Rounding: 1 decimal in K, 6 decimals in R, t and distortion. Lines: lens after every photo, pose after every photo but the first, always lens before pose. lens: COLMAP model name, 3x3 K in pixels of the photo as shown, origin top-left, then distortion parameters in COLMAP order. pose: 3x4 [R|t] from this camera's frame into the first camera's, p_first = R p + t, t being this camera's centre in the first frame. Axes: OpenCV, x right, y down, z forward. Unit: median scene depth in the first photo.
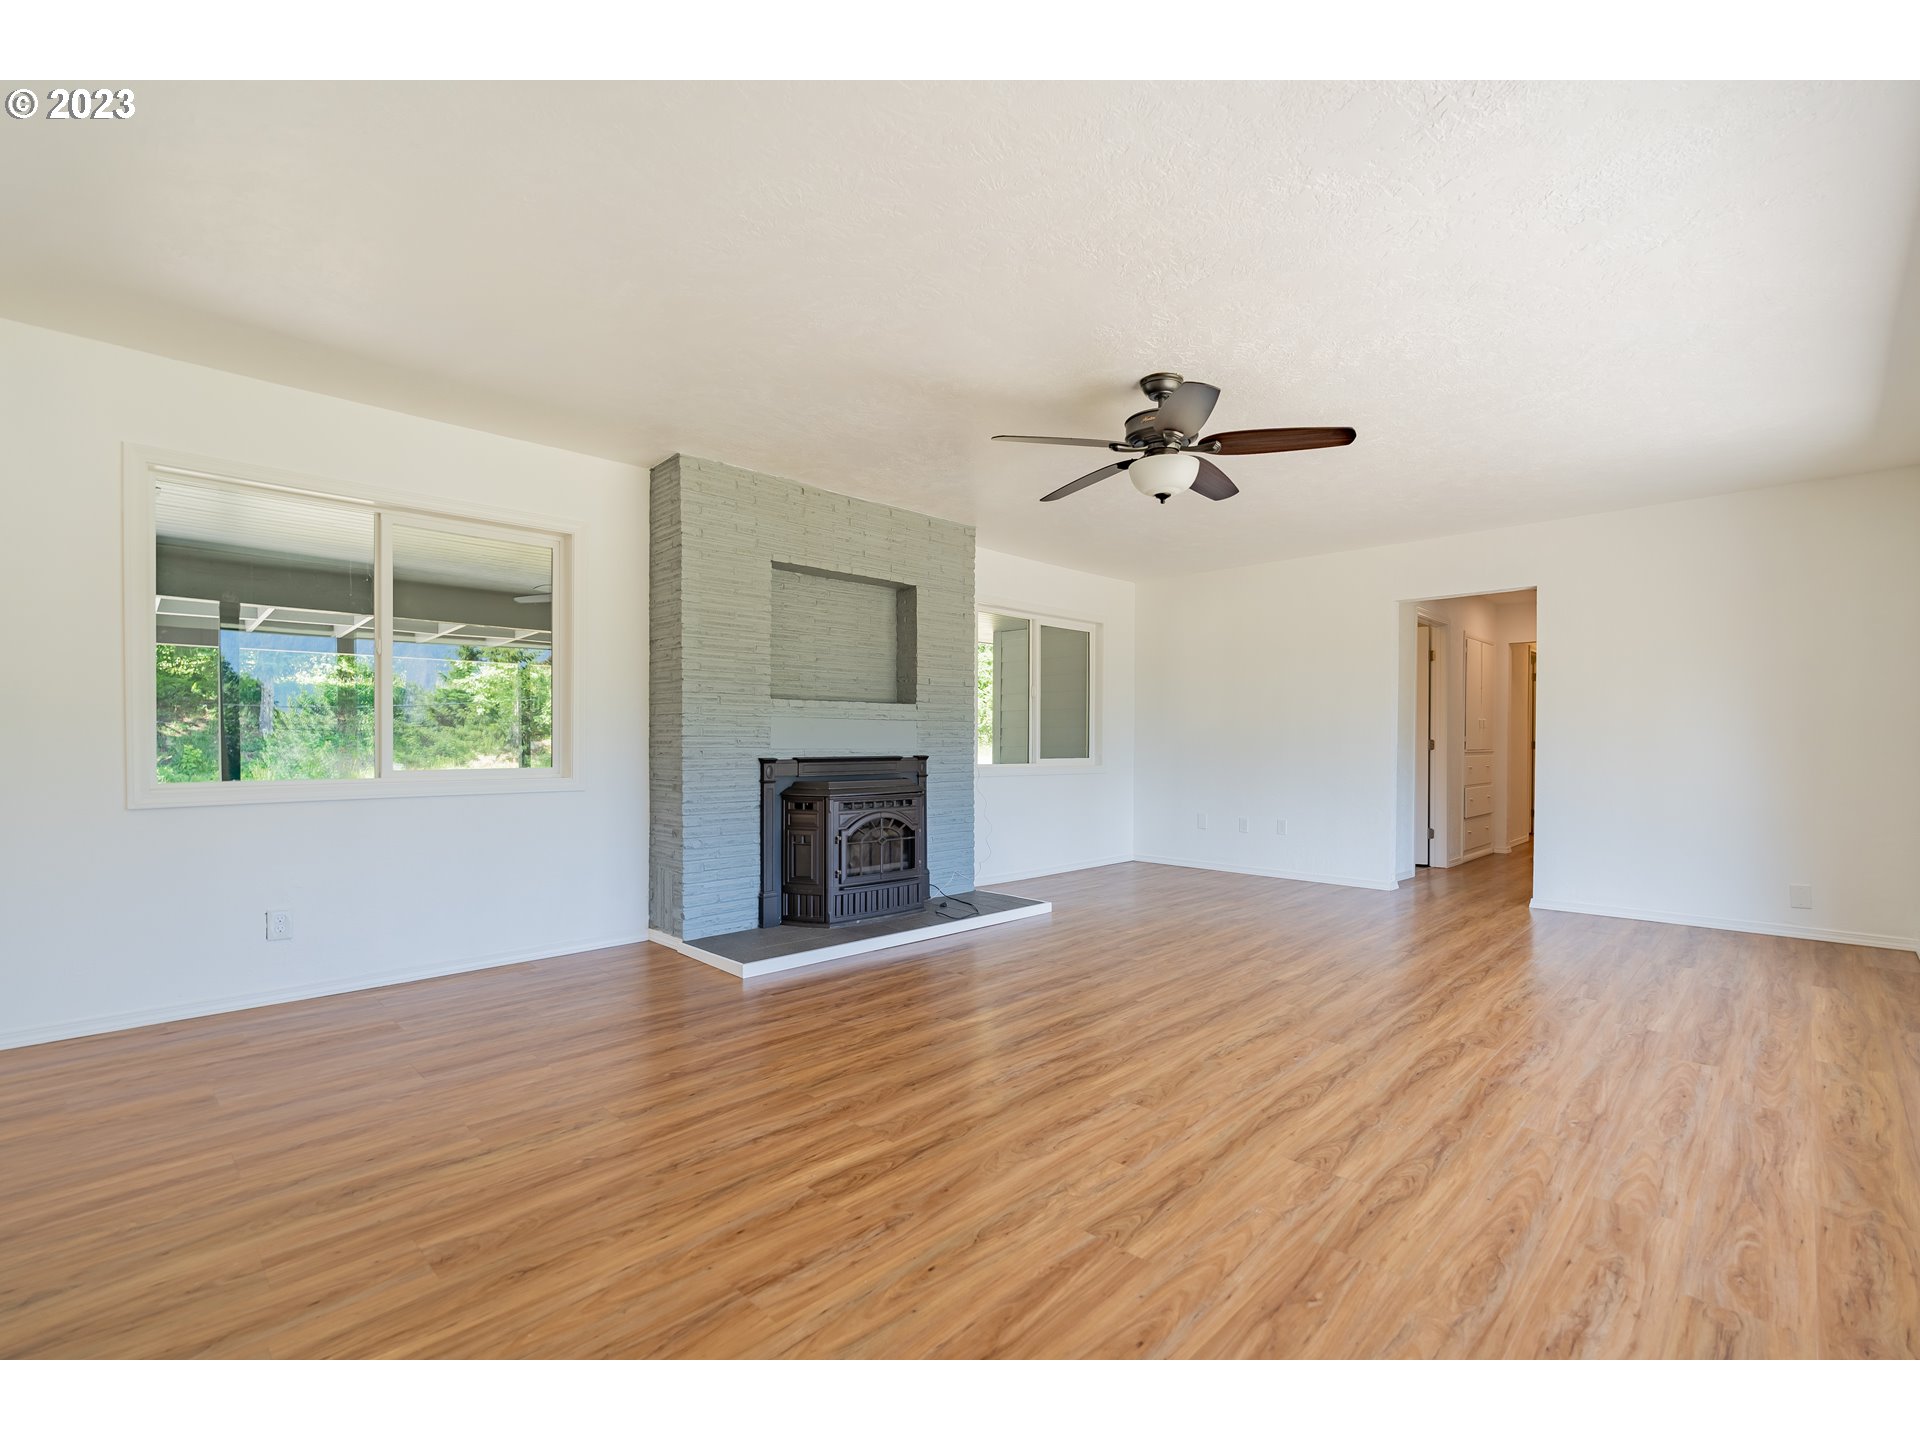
lens RADIAL K [[875.0, 0, 960.3], [0, 875.0, 746.8], [0, 0, 1]] dist [-0.000194, 0.000474]
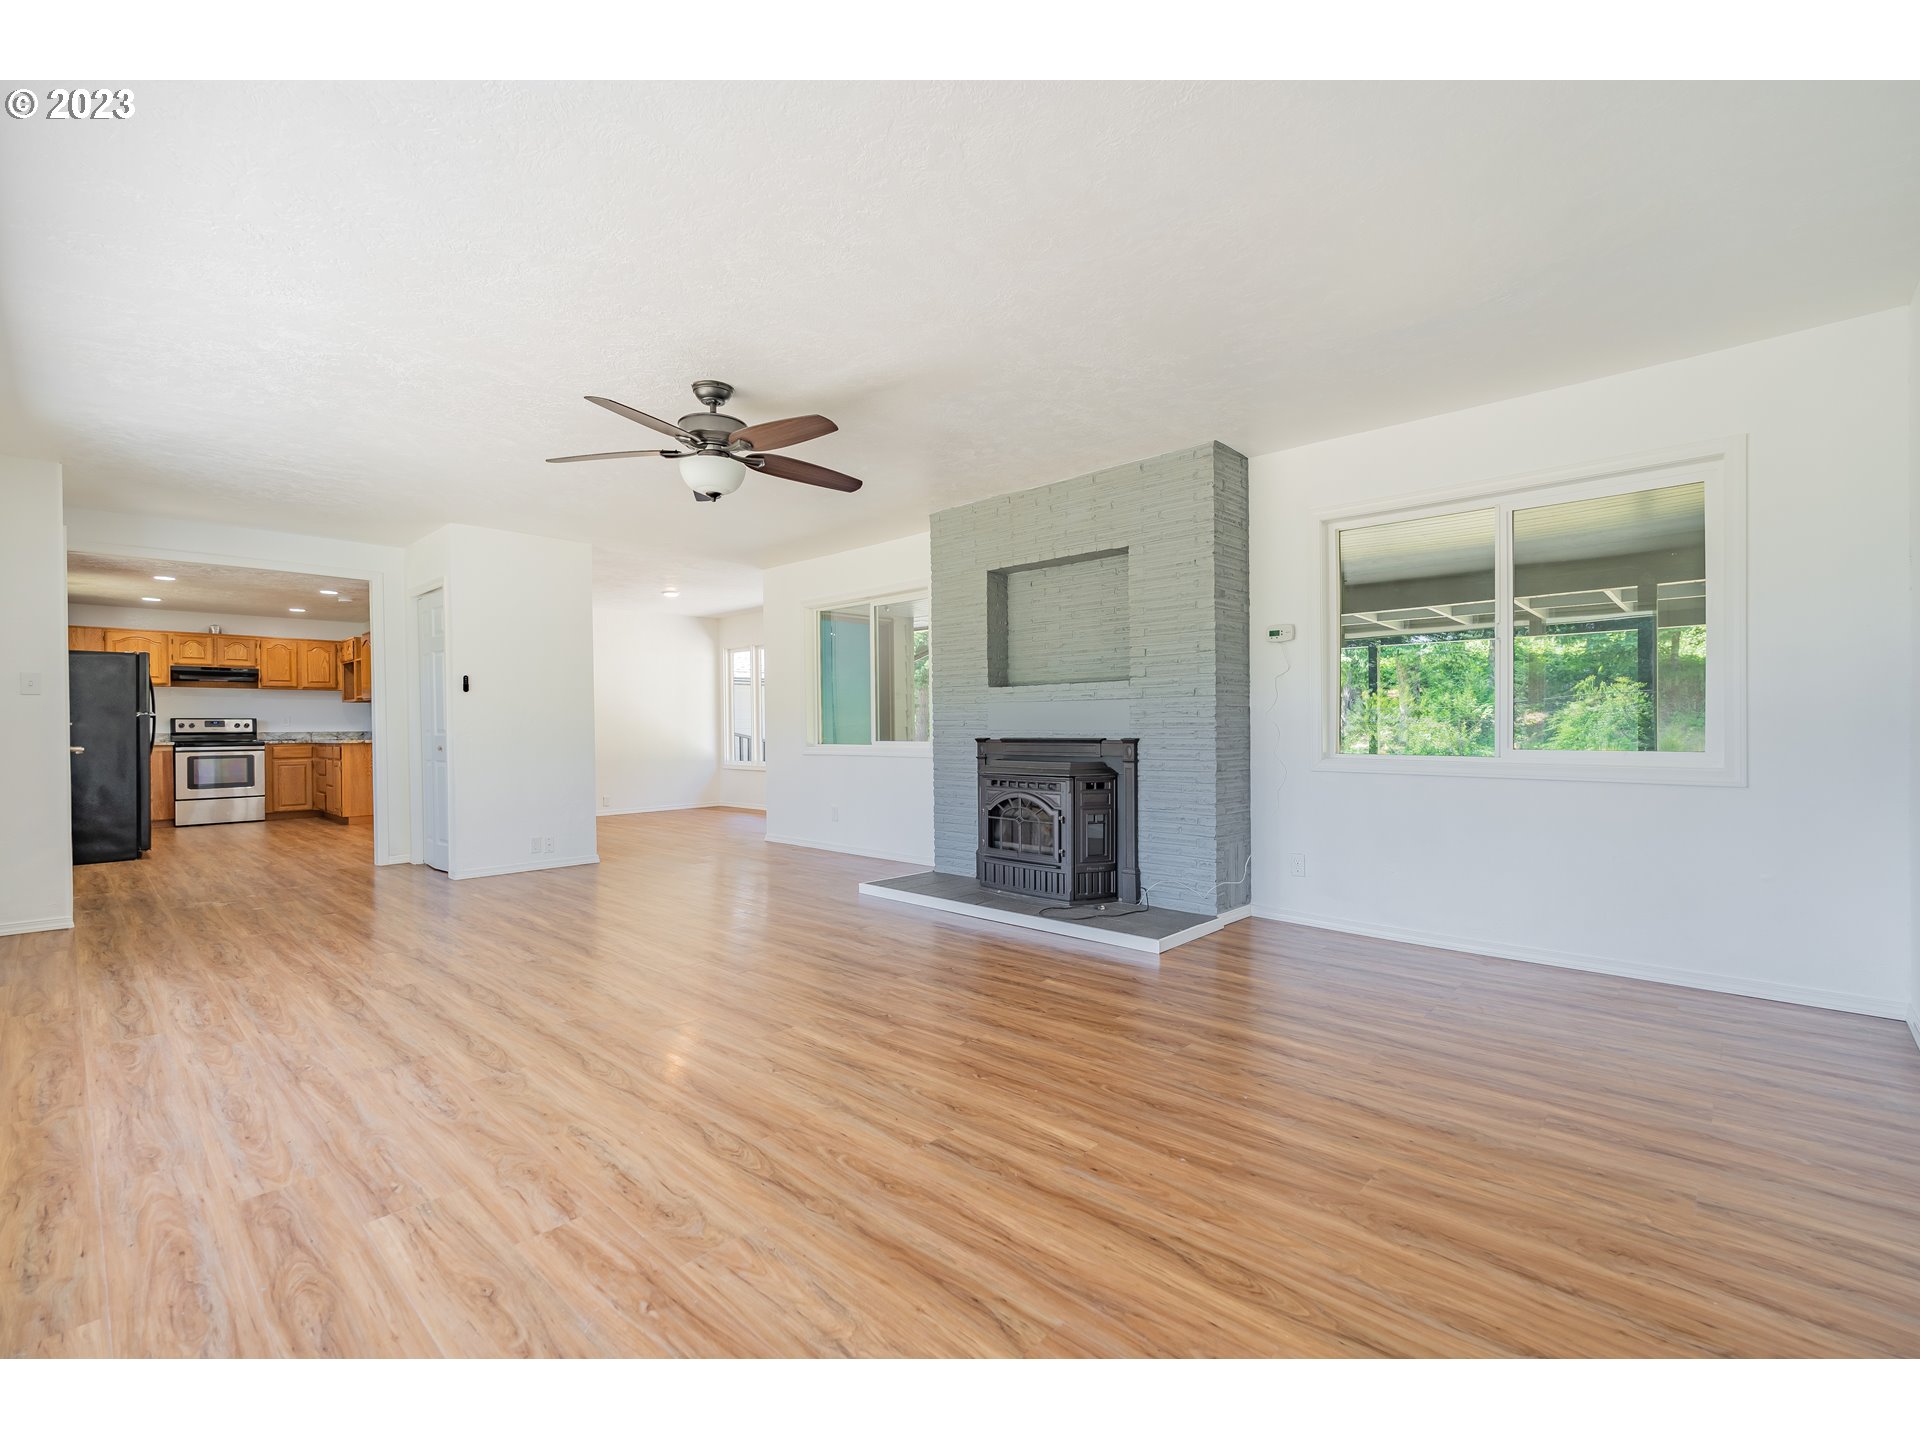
lens RADIAL K [[854.9, 0, 959.7], [0, 854.9, 725.4], [0, 0, 1]] dist [-0.004382, 0.000236]
pose [[0.011950, -0.003124, -0.999924, 1.040498], [0.002059, 0.999993, -0.003100, -0.000761], [0.999926, -0.002022, 0.011956, 1.051333]]
